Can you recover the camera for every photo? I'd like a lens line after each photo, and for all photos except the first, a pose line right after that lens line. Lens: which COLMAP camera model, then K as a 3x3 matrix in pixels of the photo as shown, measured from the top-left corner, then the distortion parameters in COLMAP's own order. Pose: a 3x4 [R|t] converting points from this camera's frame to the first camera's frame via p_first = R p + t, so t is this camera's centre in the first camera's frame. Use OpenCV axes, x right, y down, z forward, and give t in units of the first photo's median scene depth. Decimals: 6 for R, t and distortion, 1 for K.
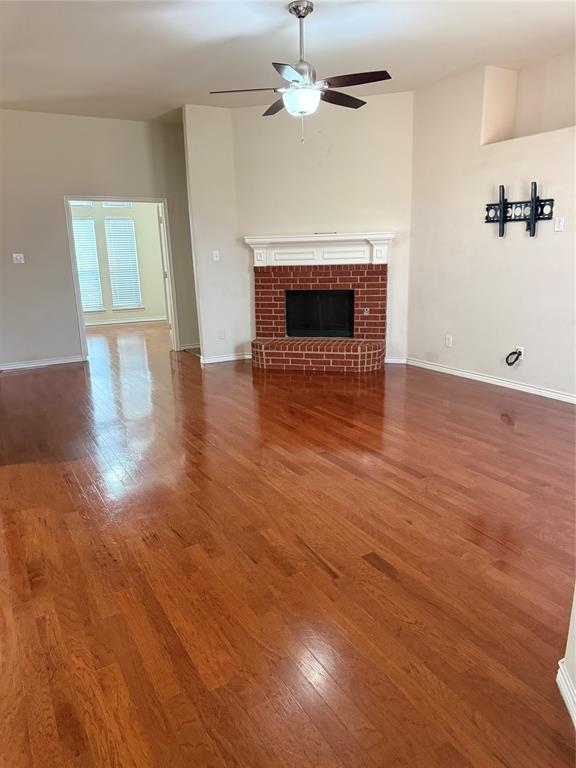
lens RADIAL K [[542.8, 0, 278.8], [0, 542.8, 388.9], [0, 0, 1]] dist [0.045596, -0.061210]
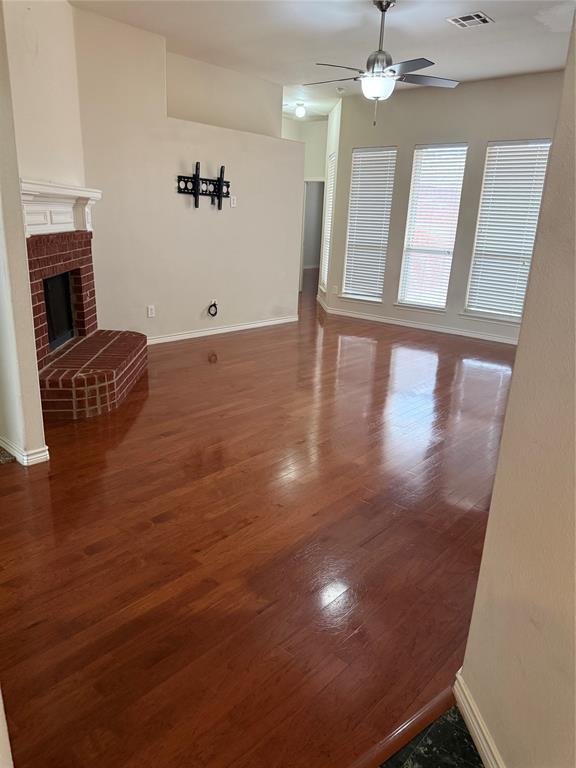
lens RADIAL K [[542.8, 0, 280.9], [0, 542.8, 390.1], [0, 0, 1]] dist [0.045596, -0.061210]
pose [[-0.325480, -0.276146, 0.904326, -0.710667], [0.200914, 0.914366, 0.351523, -0.262143], [-0.923957, 0.296106, -0.242126, 1.091095]]
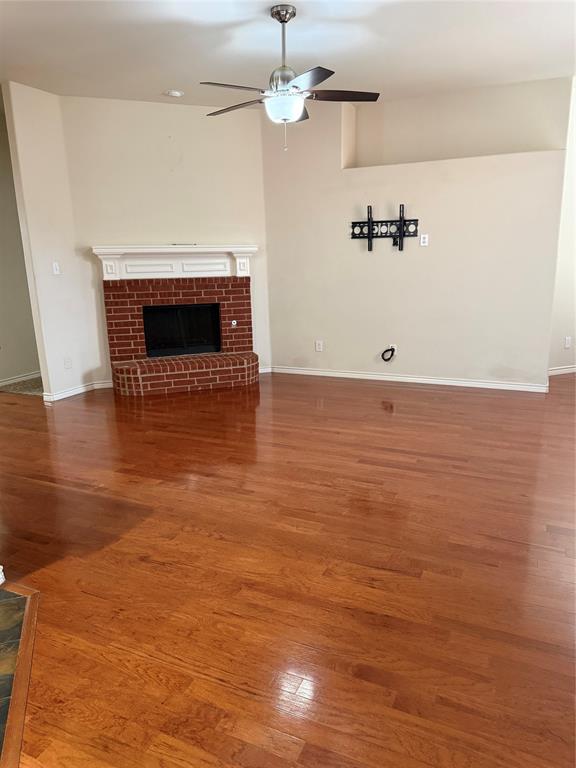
lens RADIAL K [[542.8, 0, 289.5], [0, 542.8, 387.2], [0, 0, 1]] dist [0.045596, -0.061210]
pose [[0.813410, -0.128987, 0.567210, -0.370528], [0.146407, 0.989111, 0.014974, -0.032545], [-0.562965, 0.070864, 0.823437, 0.154221]]
